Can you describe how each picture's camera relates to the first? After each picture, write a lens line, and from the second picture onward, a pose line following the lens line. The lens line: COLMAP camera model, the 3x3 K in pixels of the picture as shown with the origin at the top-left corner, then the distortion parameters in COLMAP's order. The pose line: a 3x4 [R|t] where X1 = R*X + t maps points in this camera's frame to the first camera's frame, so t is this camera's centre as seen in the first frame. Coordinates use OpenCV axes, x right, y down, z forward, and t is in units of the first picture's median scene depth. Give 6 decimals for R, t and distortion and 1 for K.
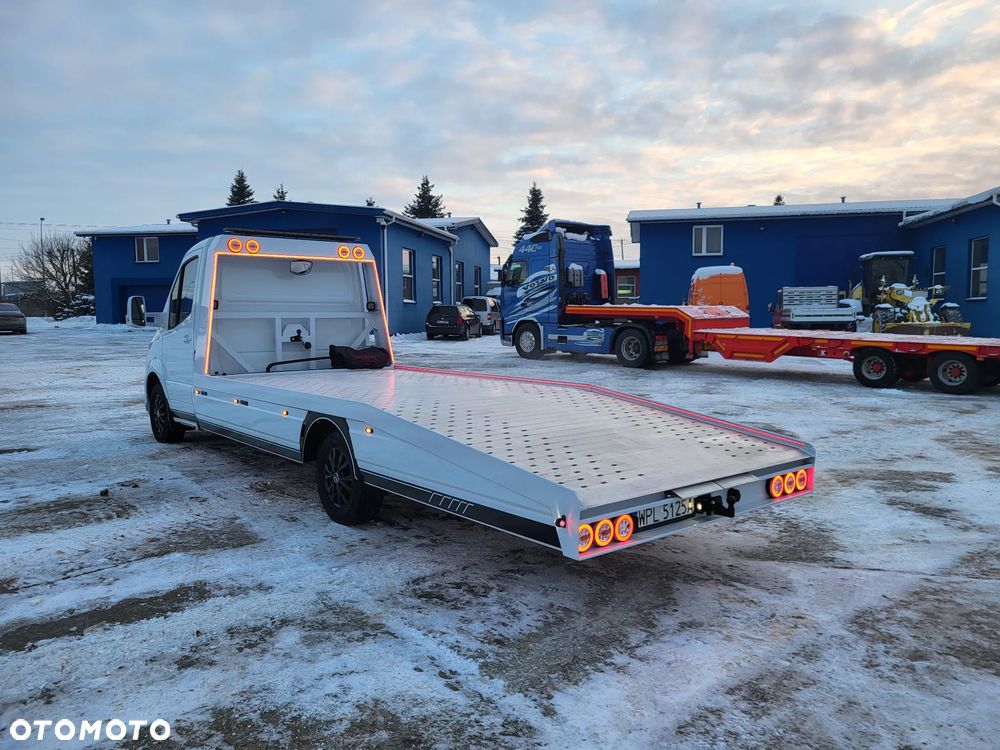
lens RADIAL K [[765.0, 0, 519.4], [0, 765.0, 373.6], [0, 0, 1]] dist [0.072994, -0.049169]
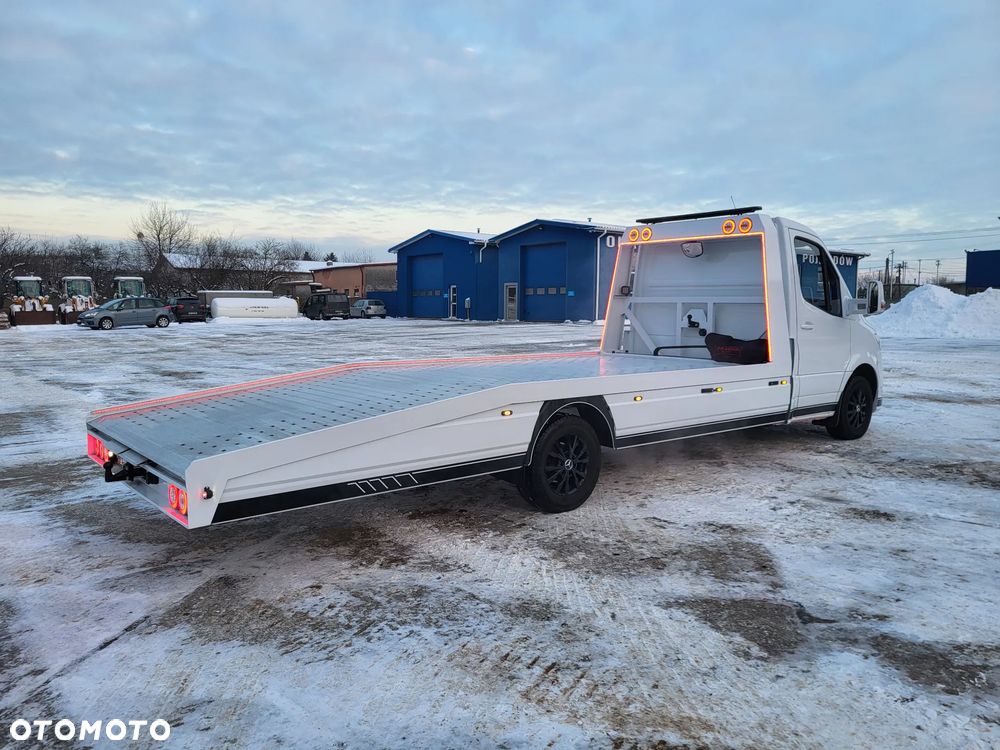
lens RADIAL K [[763.7, 0, 500.0], [0, 763.7, 375.0], [0, 0, 1]] dist [0.077567, -0.059704]
pose [[-0.033004, 0.092942, -0.995124, 0.214826], [-0.088834, 0.991453, 0.095545, -0.017180], [0.995499, 0.091554, -0.024466, 0.257256]]
